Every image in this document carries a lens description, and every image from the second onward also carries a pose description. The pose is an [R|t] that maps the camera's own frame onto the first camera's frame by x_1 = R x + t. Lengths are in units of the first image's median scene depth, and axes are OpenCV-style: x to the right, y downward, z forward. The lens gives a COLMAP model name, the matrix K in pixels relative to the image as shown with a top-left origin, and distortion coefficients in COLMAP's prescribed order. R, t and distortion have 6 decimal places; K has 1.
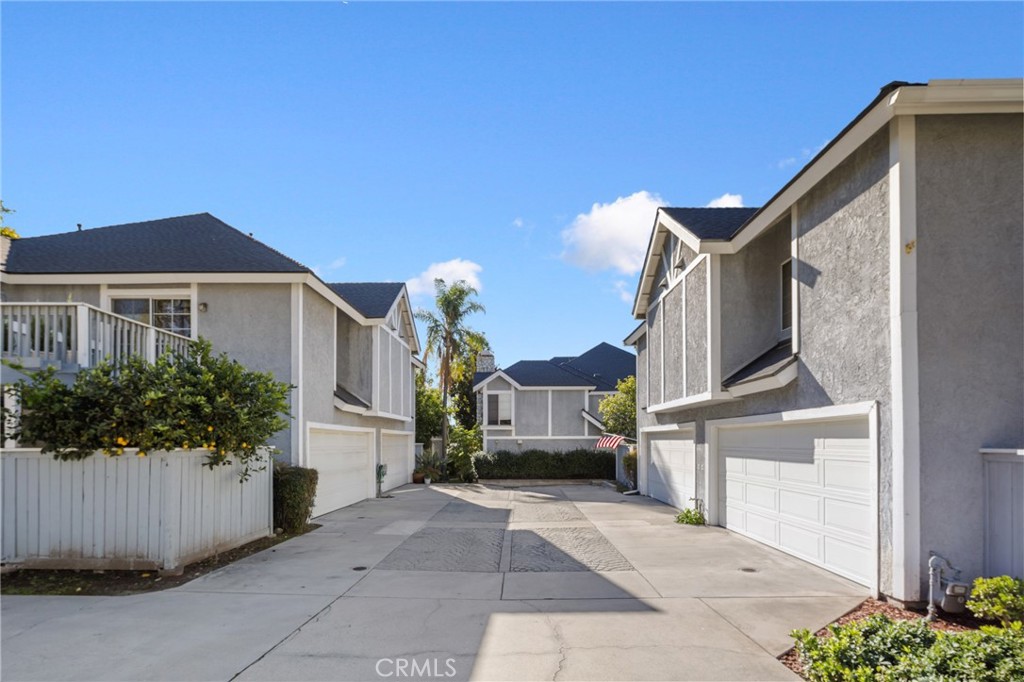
lens RADIAL K [[495.8, 0, 511.1], [0, 495.8, 439.7], [0, 0, 1]] dist [-0.000622, -0.000844]
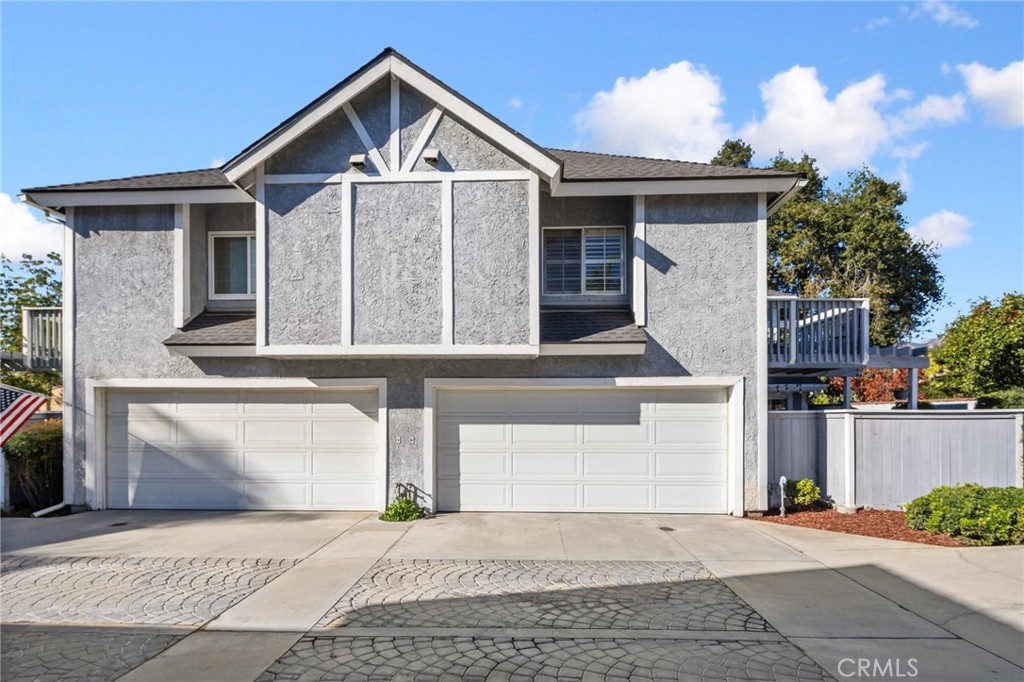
lens RADIAL K [[494.8, 0, 509.9], [0, 494.8, 414.4], [0, 0, 1]] dist [0.000377, 0.000086]
pose [[0.031044, 0.003867, 0.999511, -0.444011], [-0.004592, 0.999983, -0.003726, 0.024068], [-0.999507, -0.004474, 0.031061, 1.033143]]
